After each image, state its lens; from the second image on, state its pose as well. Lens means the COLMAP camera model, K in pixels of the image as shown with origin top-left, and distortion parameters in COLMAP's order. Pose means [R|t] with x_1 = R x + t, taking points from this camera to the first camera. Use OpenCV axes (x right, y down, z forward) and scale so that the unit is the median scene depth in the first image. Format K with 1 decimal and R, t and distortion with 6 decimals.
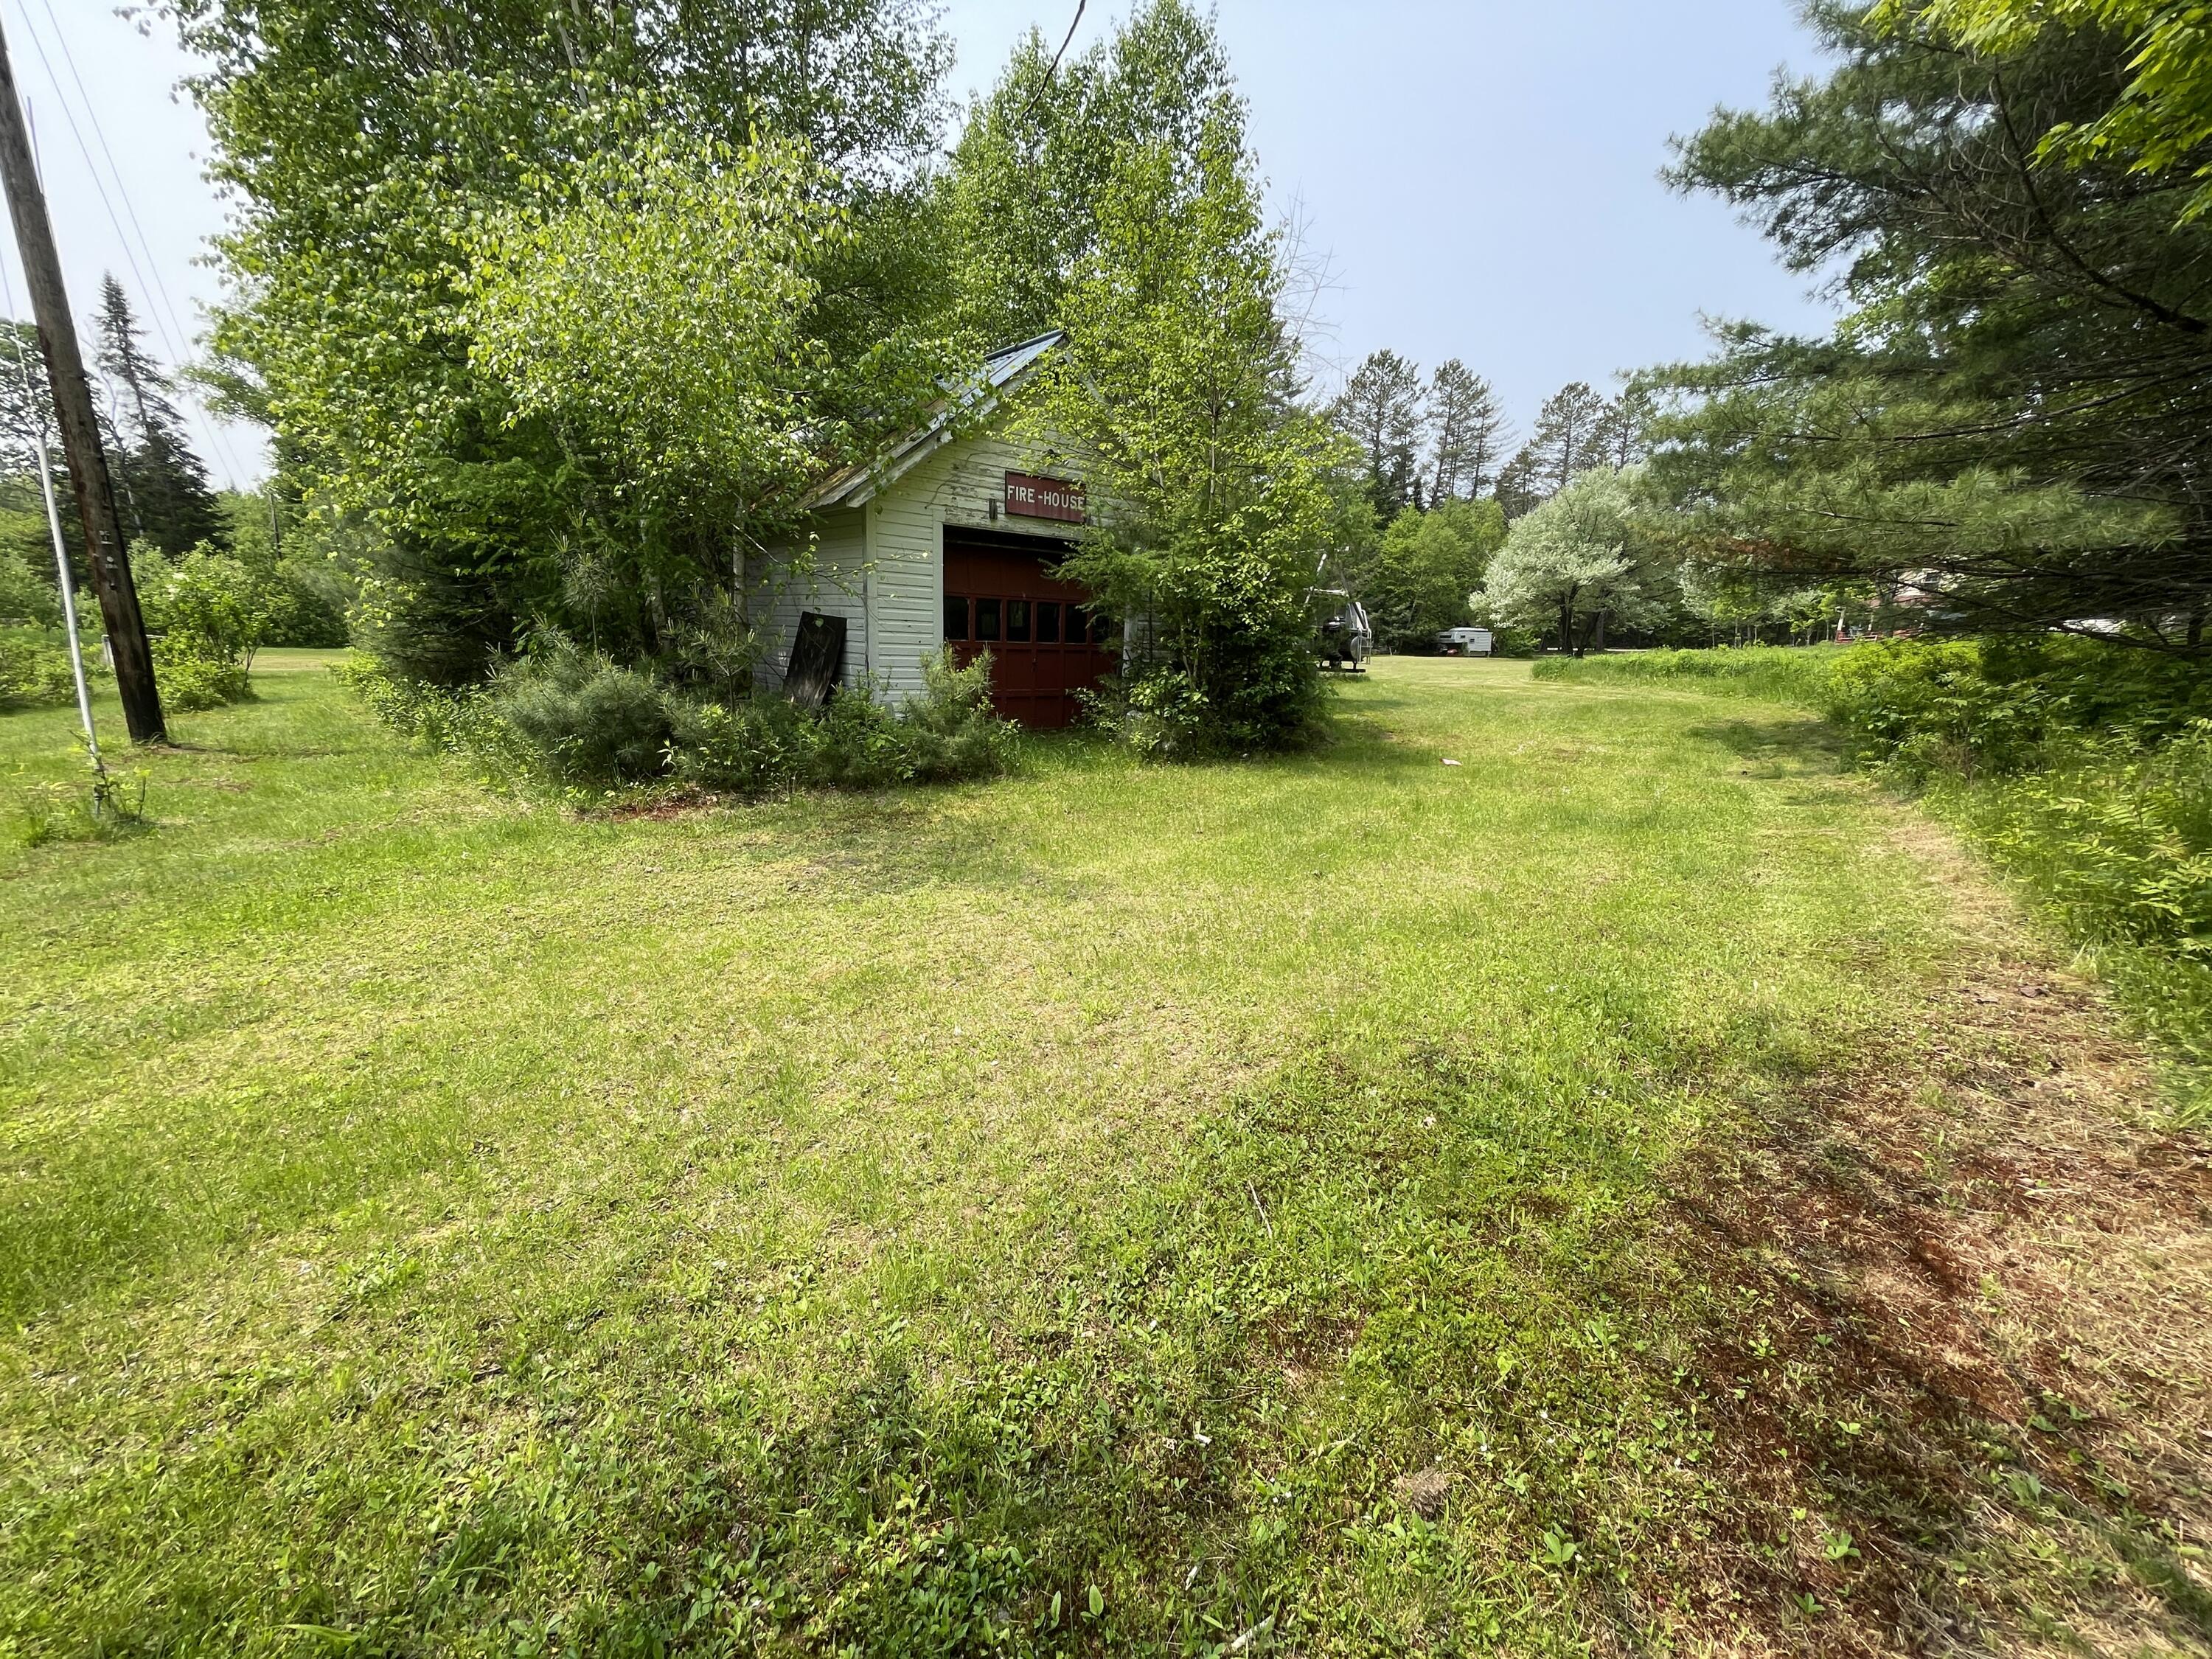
lens RADIAL K [[897.0, 0, 1108.9], [0, 897.0, 840.9], [0, 0, 1]] dist [0.001136, 0.000483]
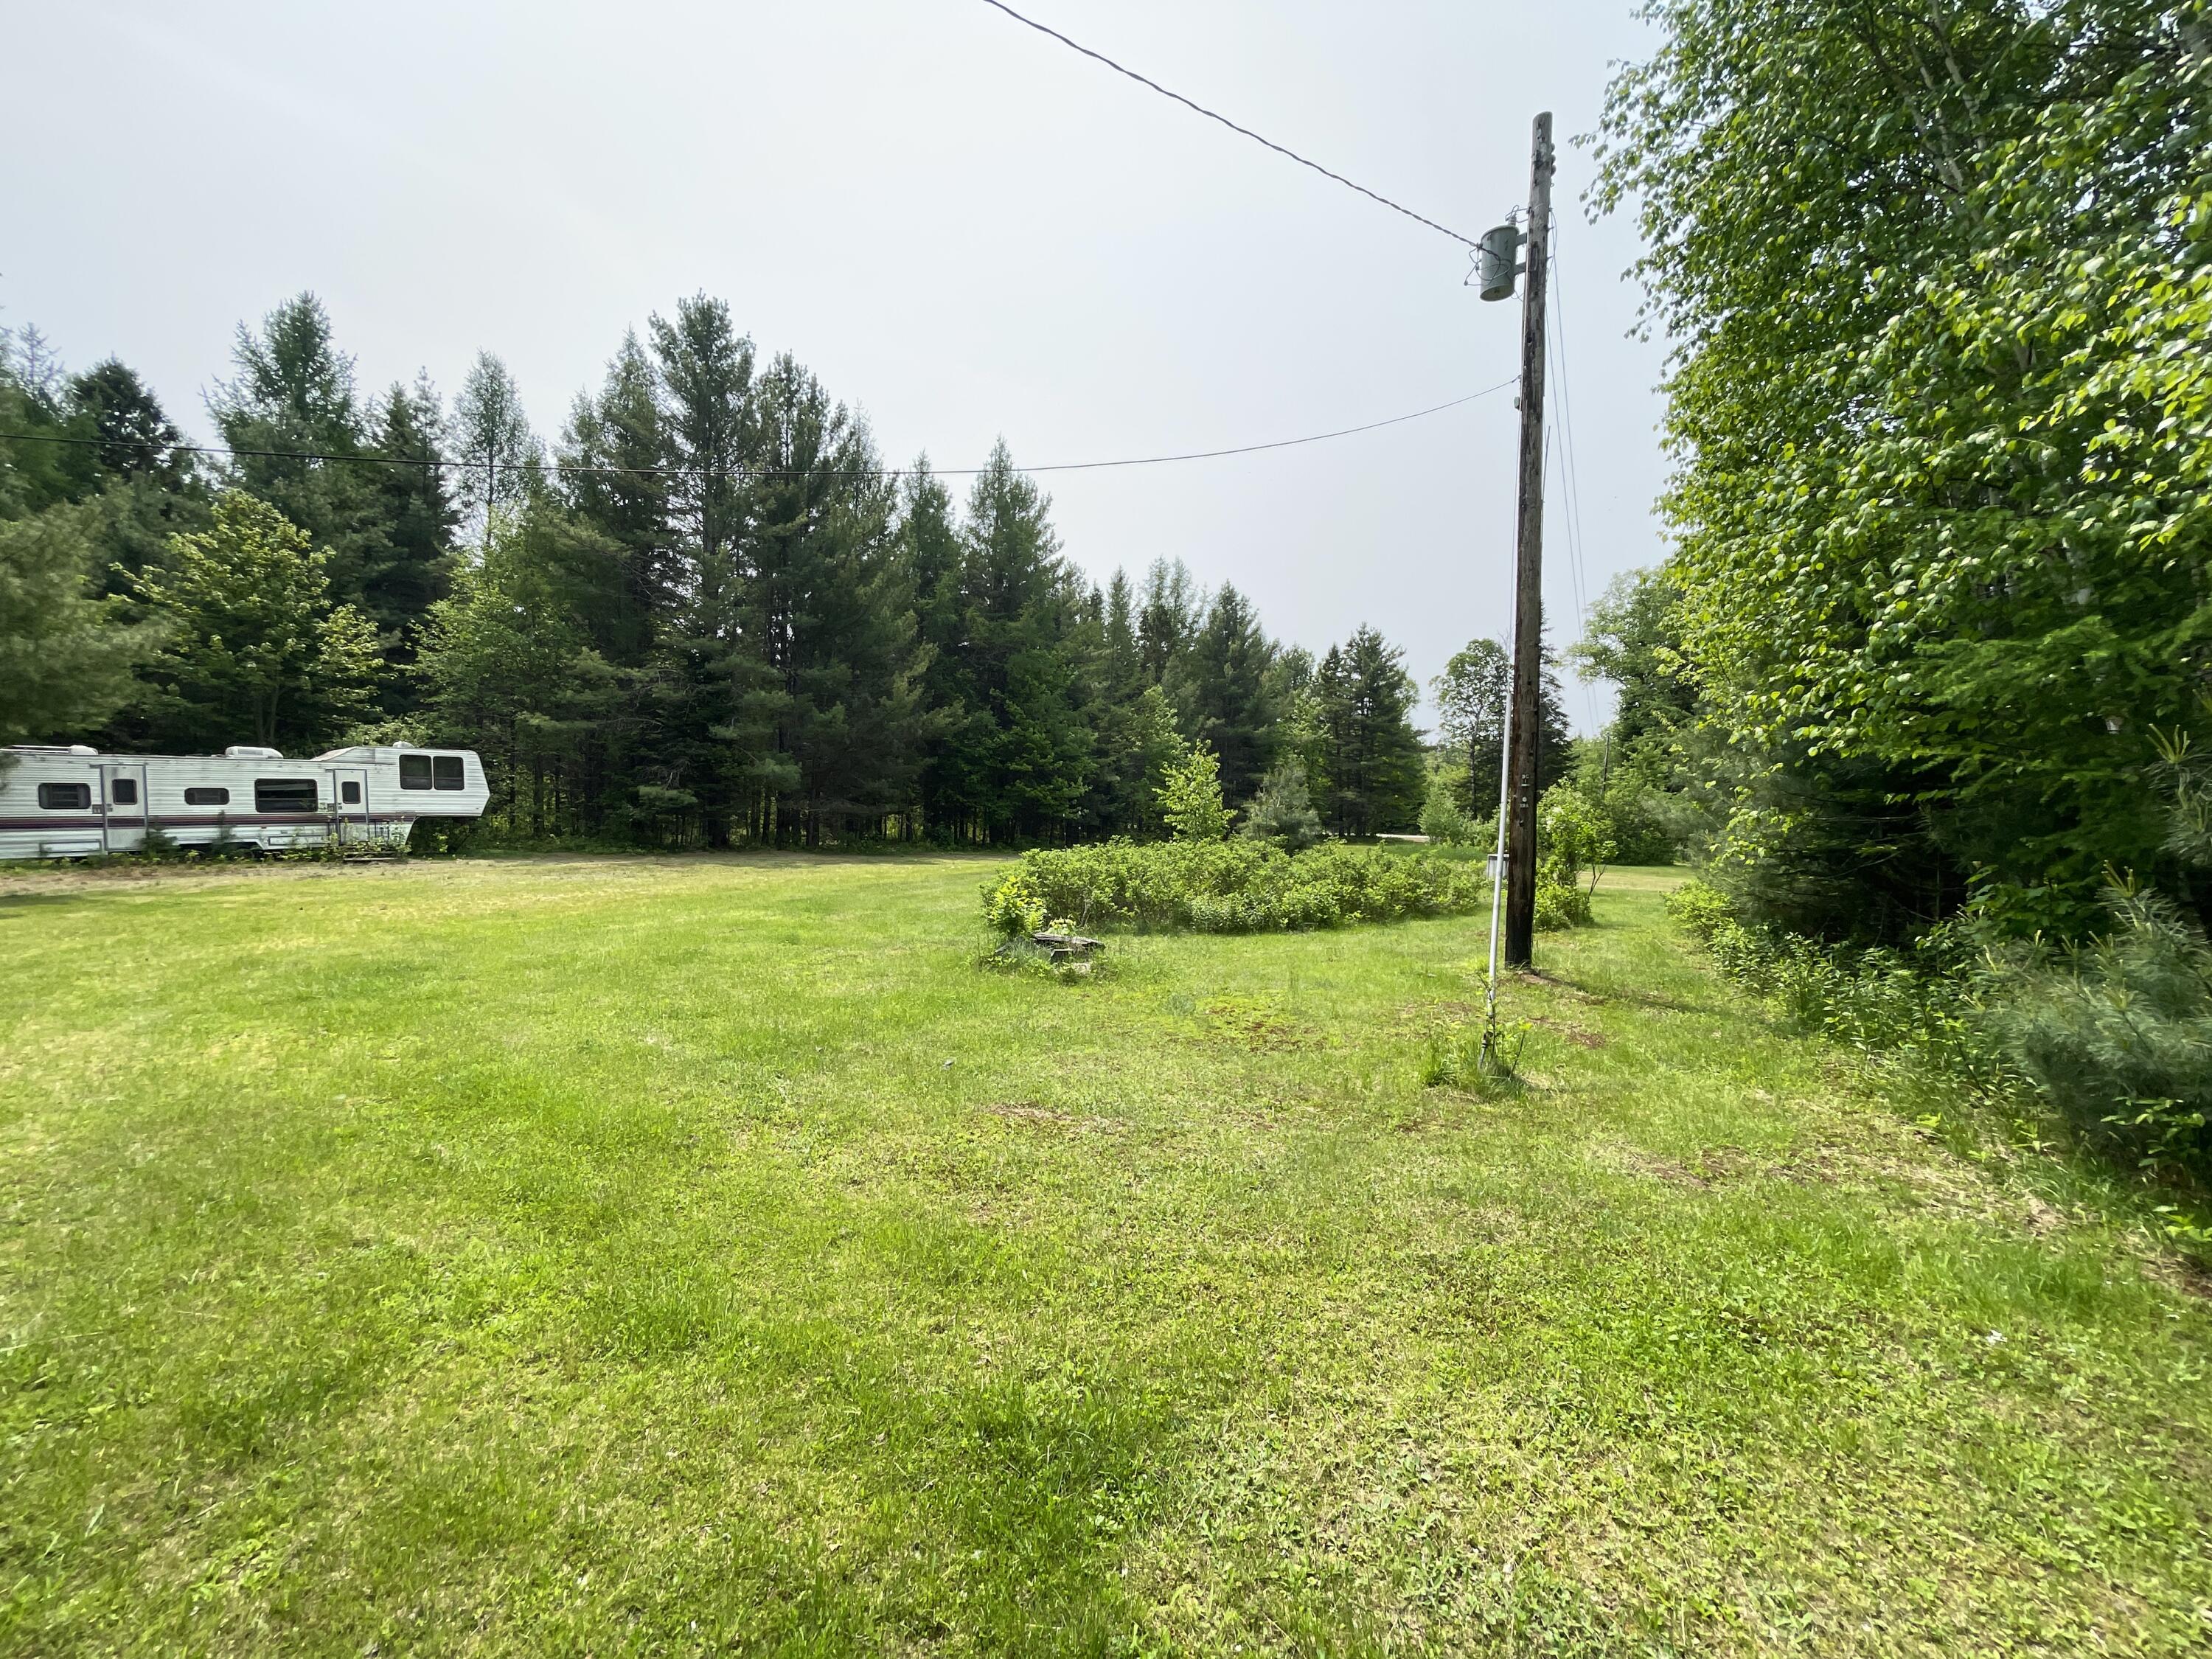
lens RADIAL K [[897.0, 0, 1113.4], [0, 897.0, 830.2], [0, 0, 1]] dist [0.001136, 0.000483]
pose [[0.348498, -0.000194, -0.937310, -0.233628], [-0.231265, 0.969066, -0.086186, -0.059599], [0.908331, 0.246803, 0.337672, 0.167666]]
